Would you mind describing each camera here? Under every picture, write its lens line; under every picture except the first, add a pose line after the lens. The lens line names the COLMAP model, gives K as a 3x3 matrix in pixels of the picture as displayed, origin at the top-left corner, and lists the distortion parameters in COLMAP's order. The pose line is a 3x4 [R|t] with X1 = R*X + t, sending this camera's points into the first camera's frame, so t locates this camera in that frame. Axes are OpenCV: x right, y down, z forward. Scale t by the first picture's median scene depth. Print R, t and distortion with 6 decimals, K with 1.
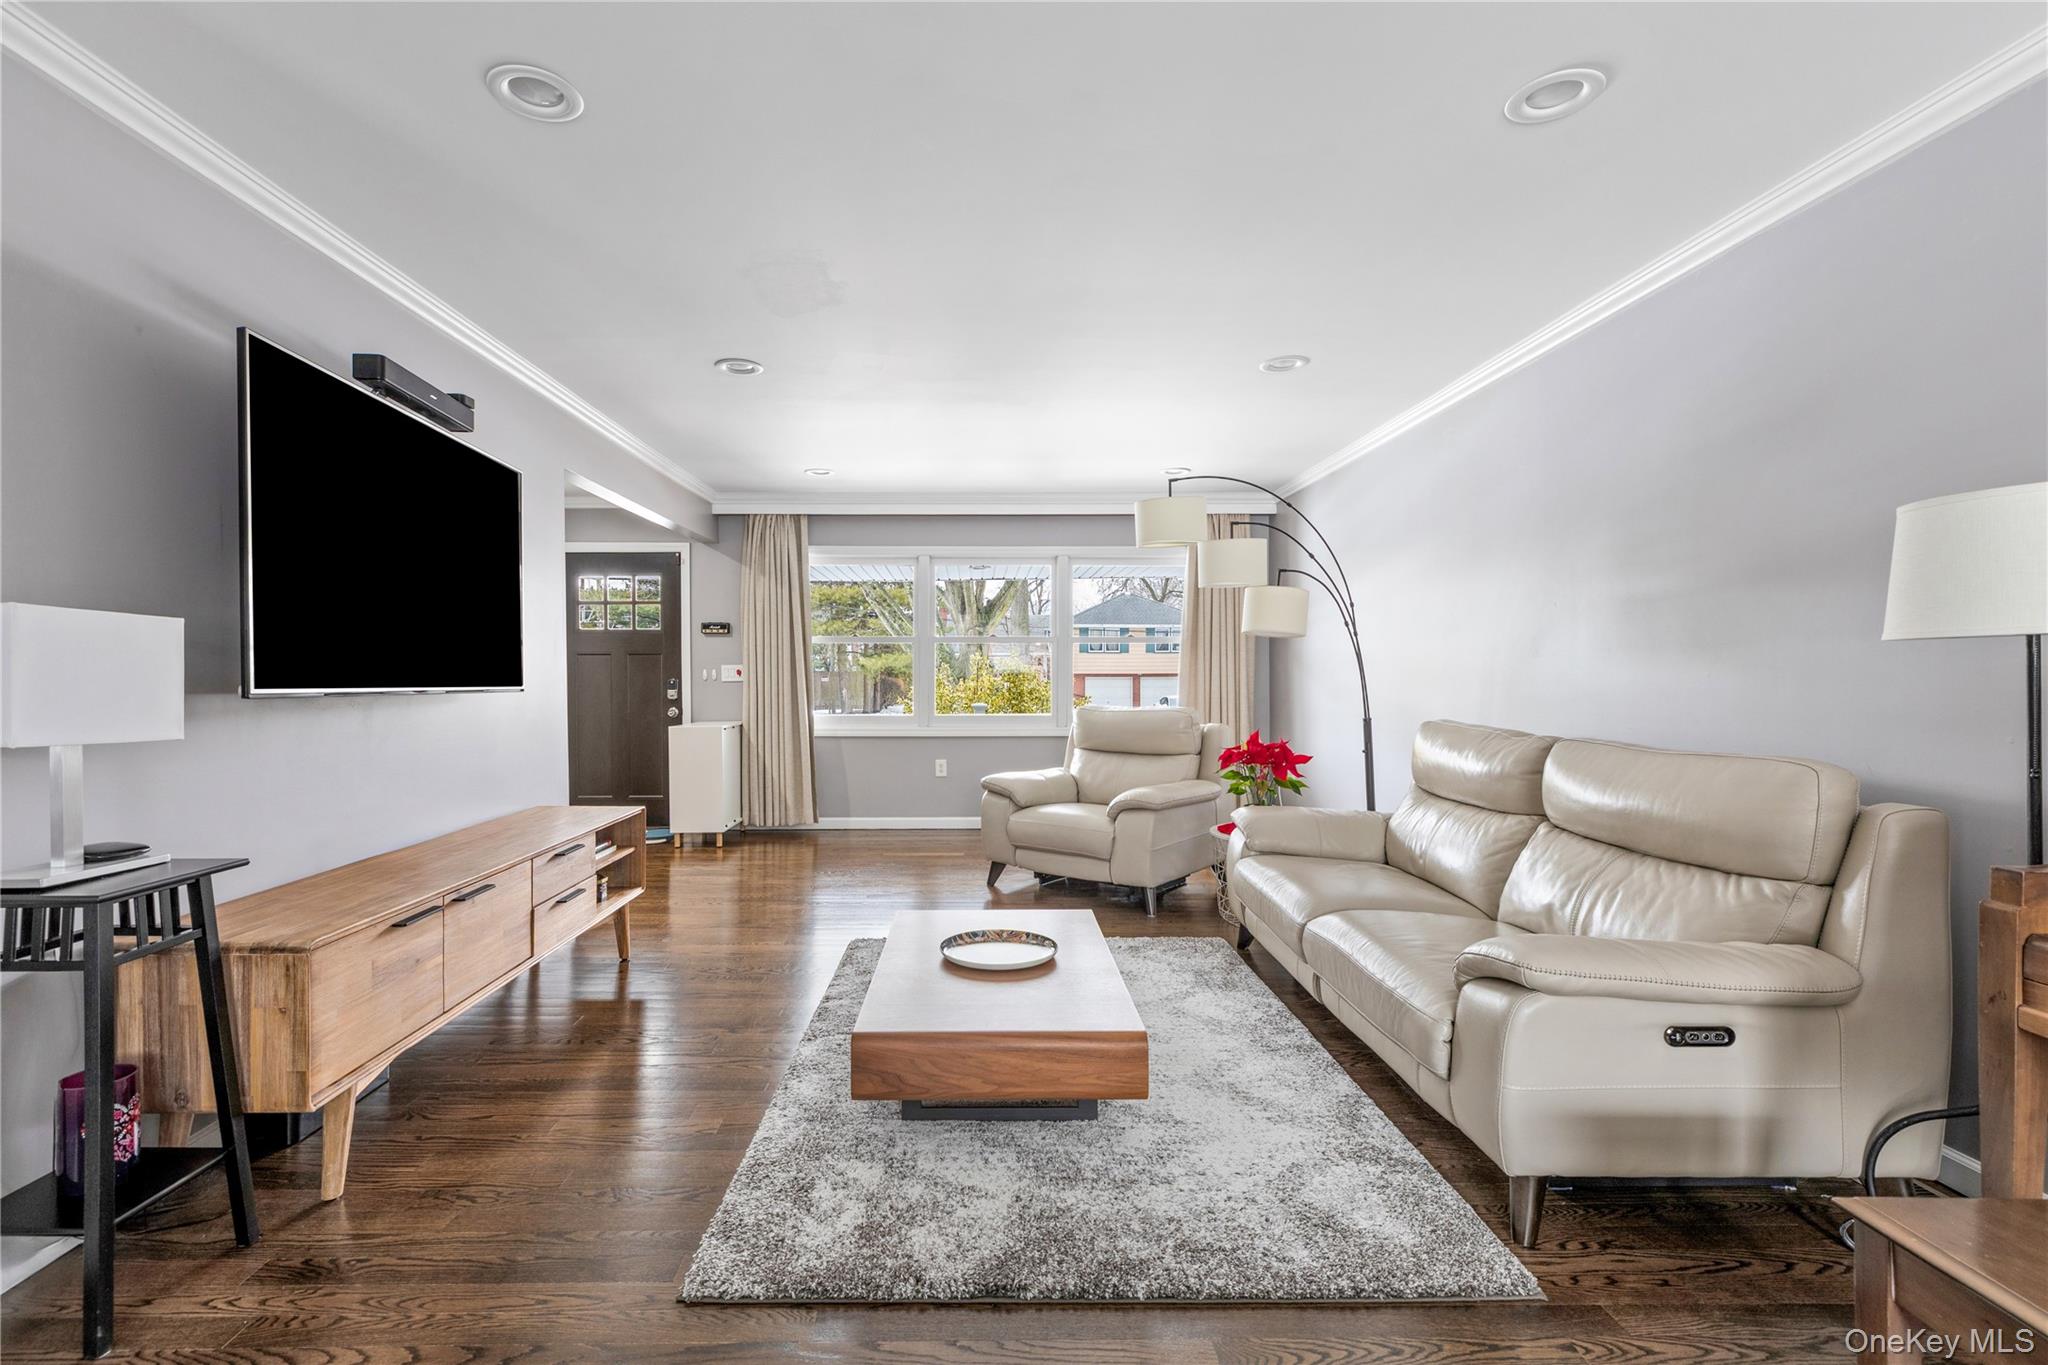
lens RADIAL K [[941.1, 0, 980.2], [0, 941.1, 685.4], [0, 0, 1]] dist [0.015885, 0.000056]
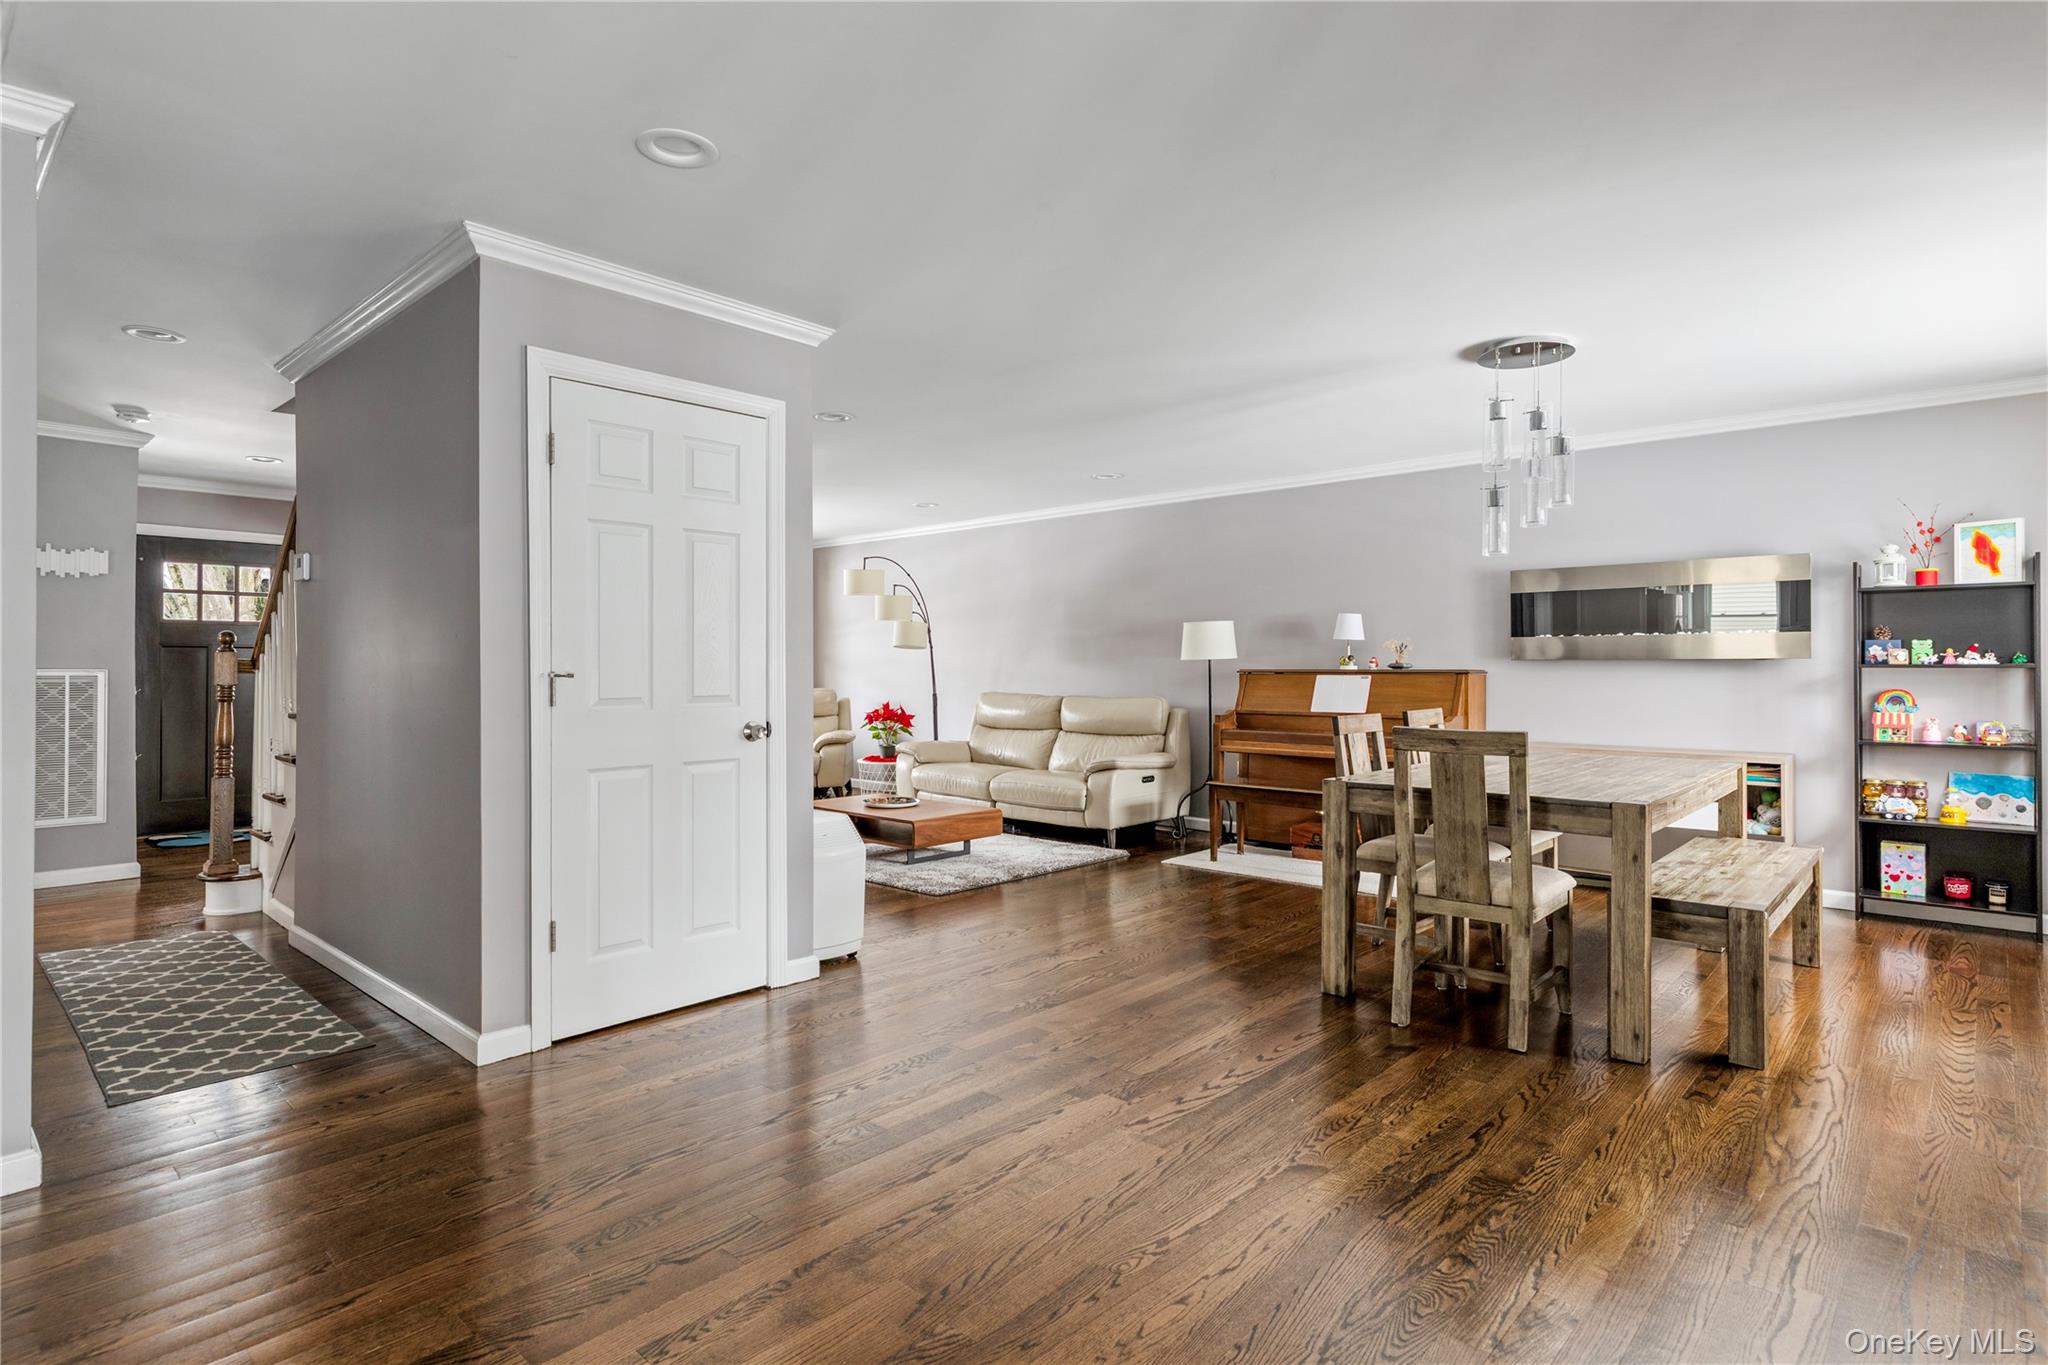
lens RADIAL K [[1039.0, 0, 1028.7], [0, 1039.0, 667.3], [0, 0, 1]] dist [-0.000180, 0.000433]
pose [[0.683176, 0.003005, 0.730248, -1.043310], [0.007271, 0.999914, -0.010918, 0.008242], [-0.730218, 0.012768, 0.683095, -0.561227]]
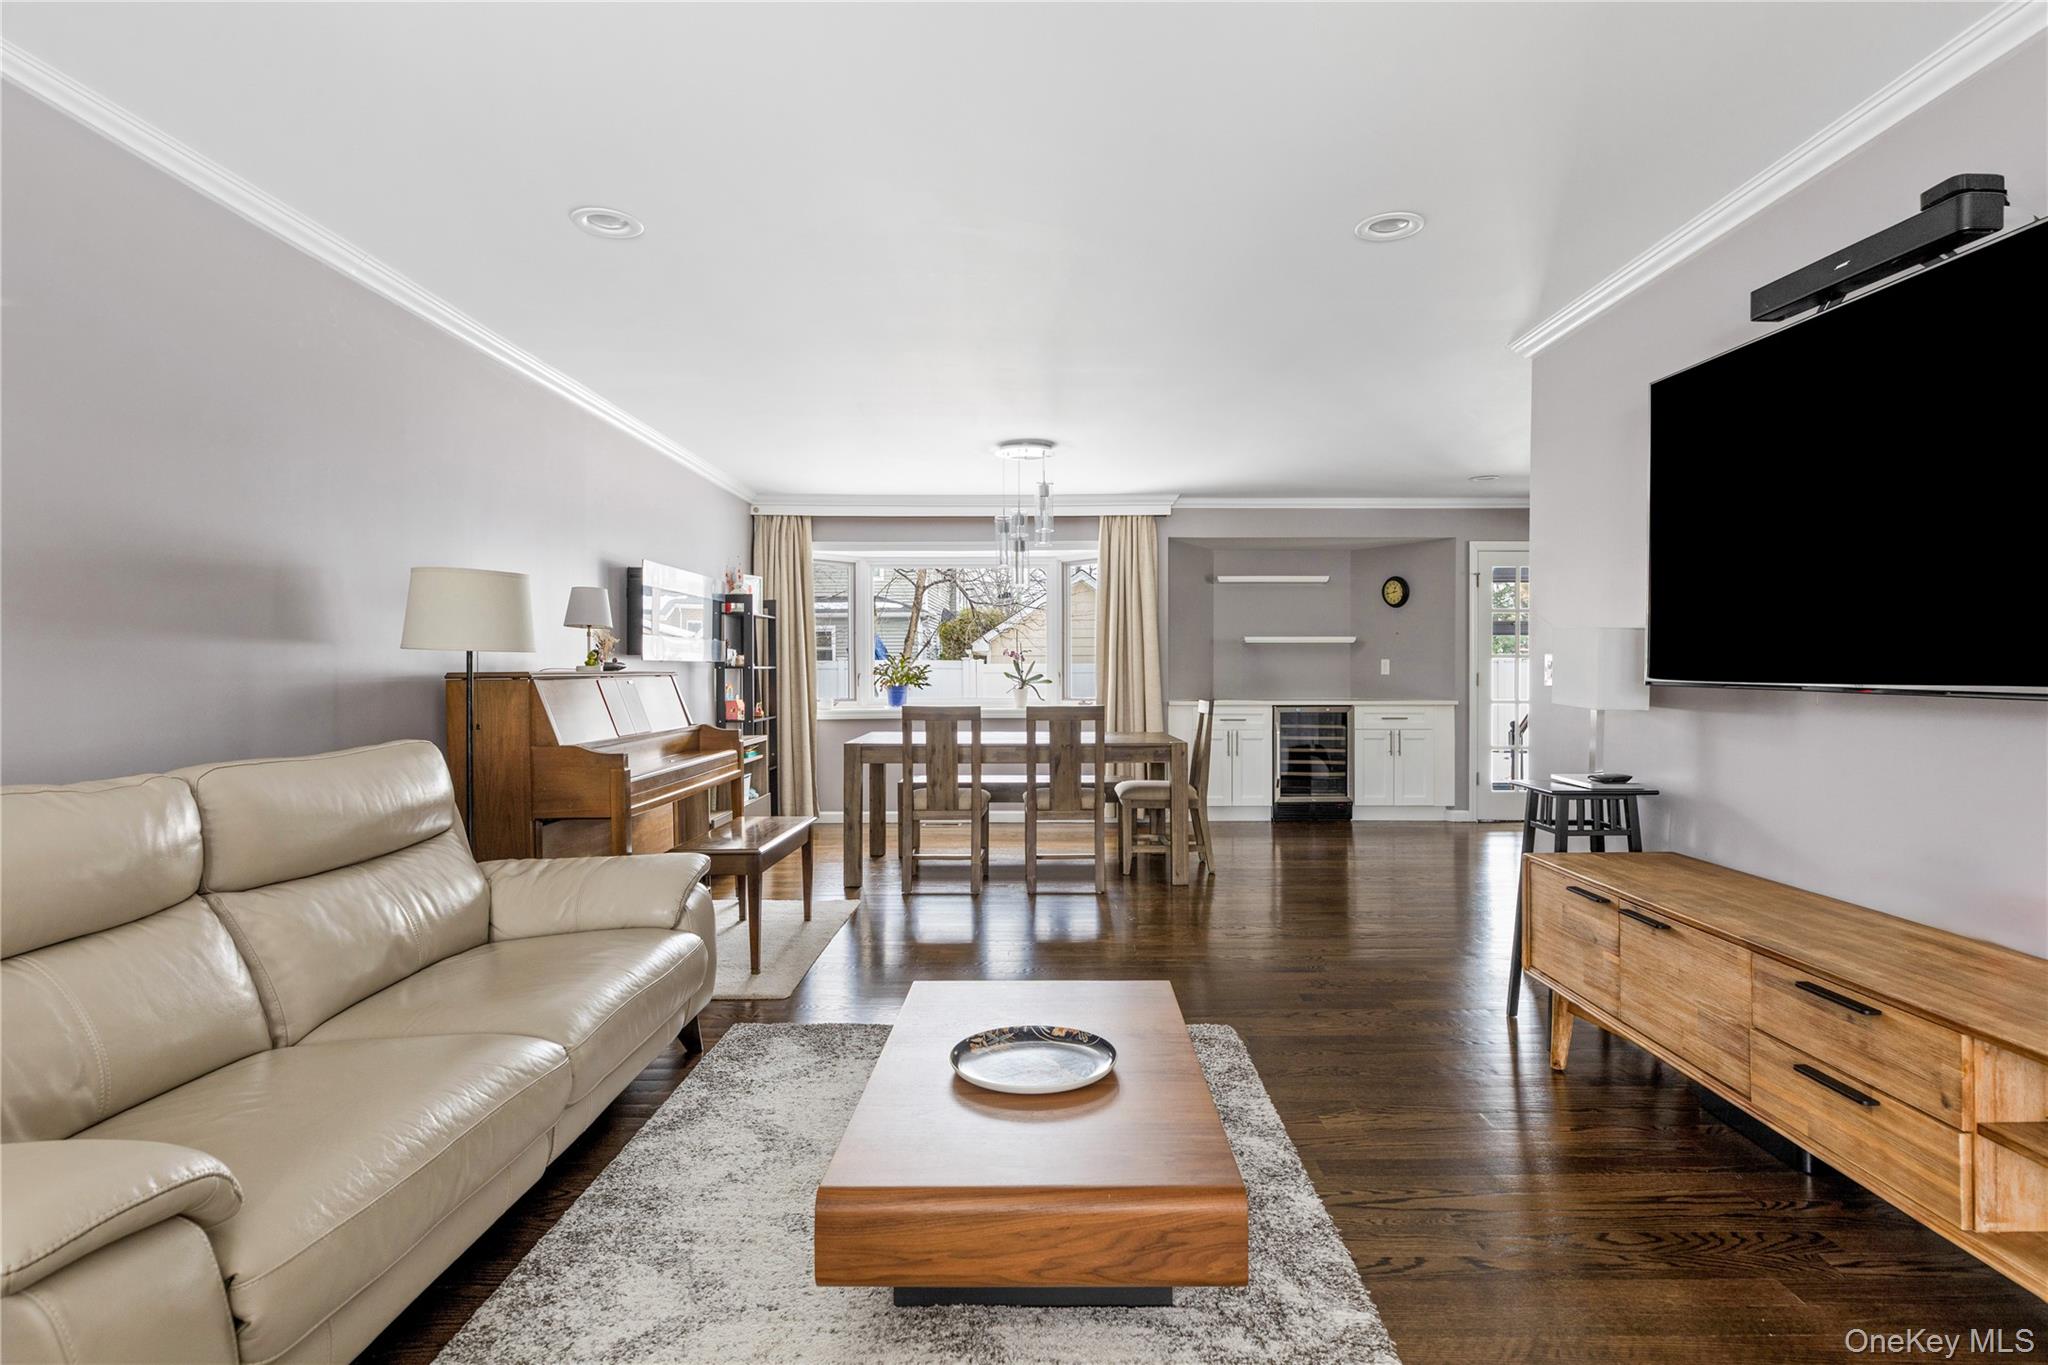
lens RADIAL K [[1039.0, 0, 1054.7], [0, 1039.0, 680.6], [0, 0, 1]] dist [-0.000180, 0.000433]
pose [[-0.999965, 0.007984, -0.002515, 0.002438], [0.007926, 0.999723, 0.022140, -0.015508], [0.002691, 0.022119, -0.999752, 1.299950]]
